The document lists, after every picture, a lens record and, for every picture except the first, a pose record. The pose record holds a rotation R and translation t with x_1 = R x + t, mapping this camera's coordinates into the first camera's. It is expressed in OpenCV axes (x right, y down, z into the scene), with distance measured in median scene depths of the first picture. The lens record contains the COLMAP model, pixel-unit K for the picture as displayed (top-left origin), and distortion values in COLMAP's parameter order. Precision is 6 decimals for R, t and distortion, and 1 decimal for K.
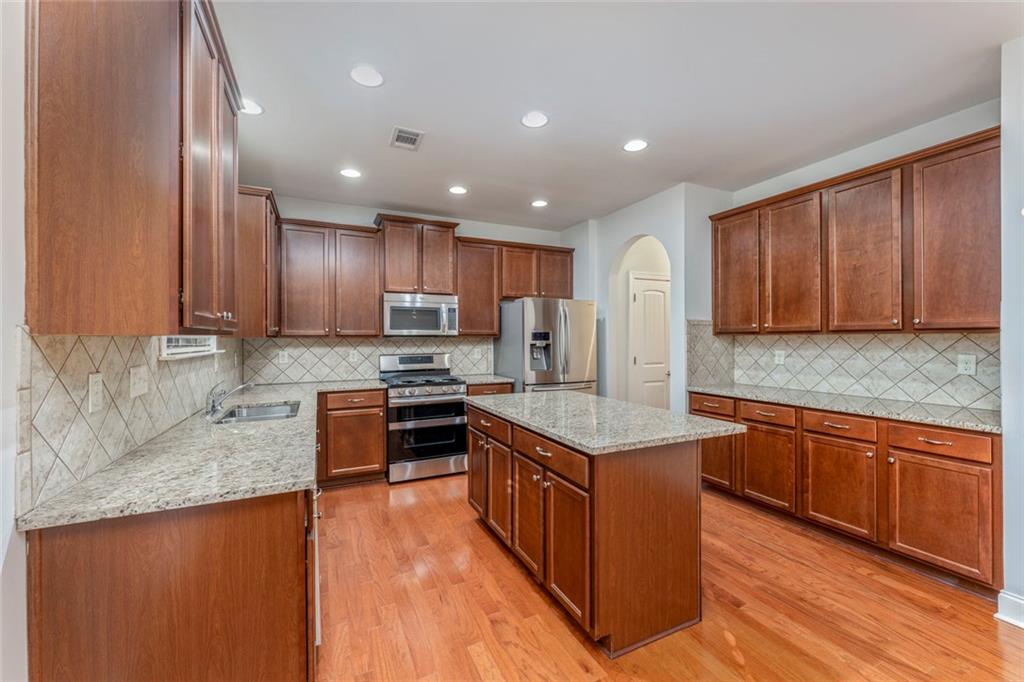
lens RADIAL K [[409.3, 0, 517.3], [0, 409.3, 337.6], [0, 0, 1]] dist [-0.001834, 0.000066]
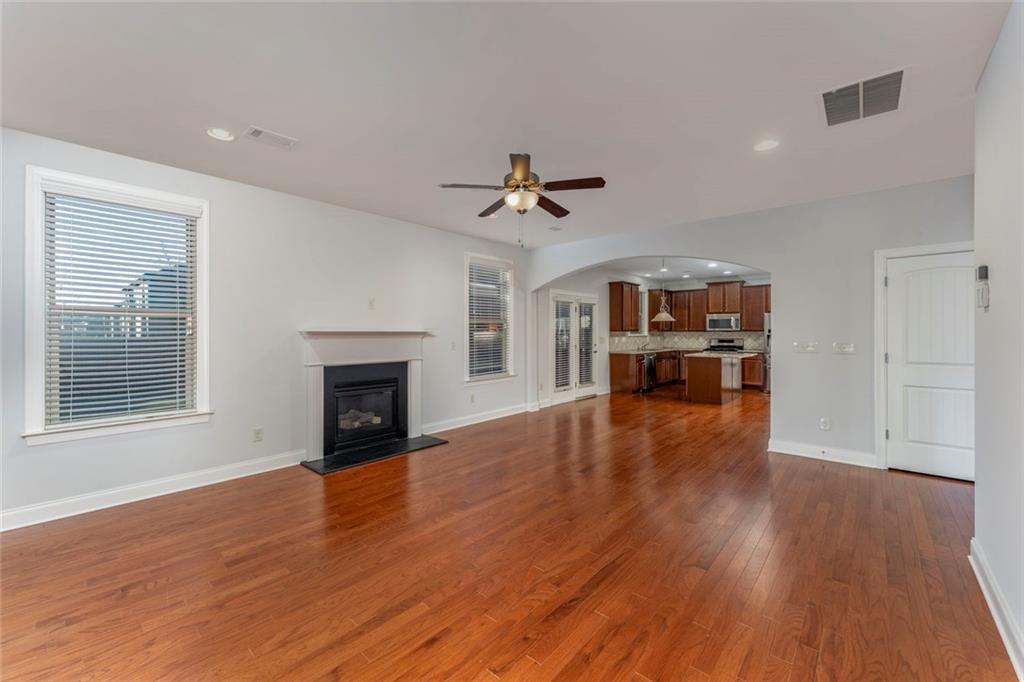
lens RADIAL K [[409.3, 0, 507.9], [0, 409.3, 334.1], [0, 0, 1]] dist [-0.001834, 0.000066]
pose [[0.377255, 0.009224, -0.926064, 1.575806], [0.001449, 0.999943, 0.010551, -0.013402], [0.926108, -0.005322, 0.377220, -1.119097]]
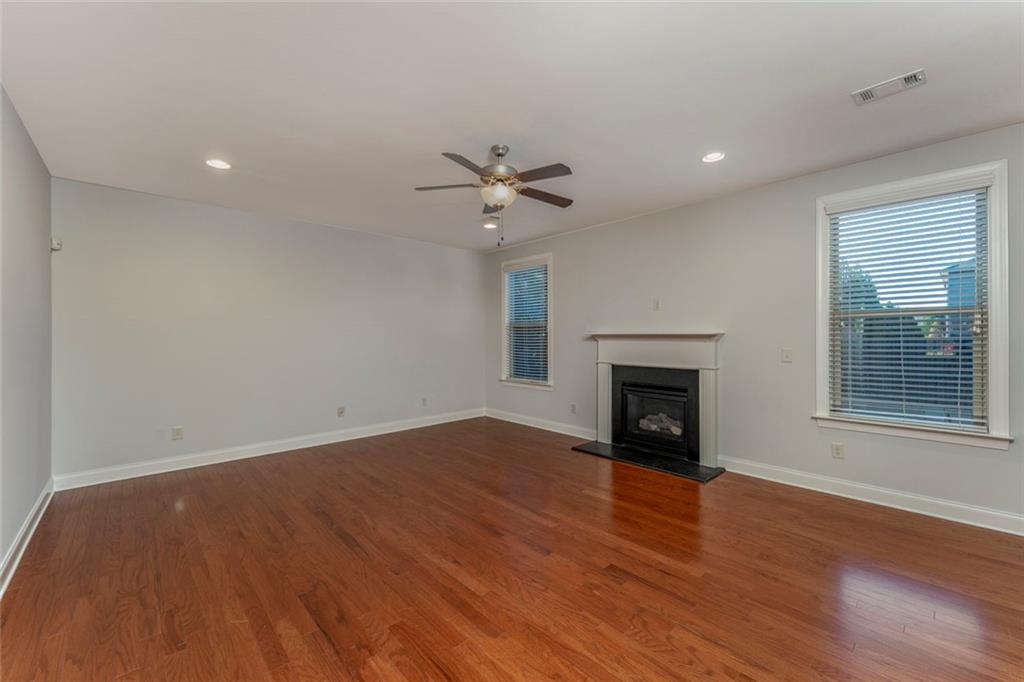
lens RADIAL K [[409.3, 0, 514.2], [0, 409.3, 339.1], [0, 0, 1]] dist [-0.001834, 0.000066]
pose [[-0.955062, 0.013113, -0.296116, 1.039135], [0.010551, 0.999892, 0.010248, -0.010323], [0.296219, 0.006663, -0.955097, -0.061697]]
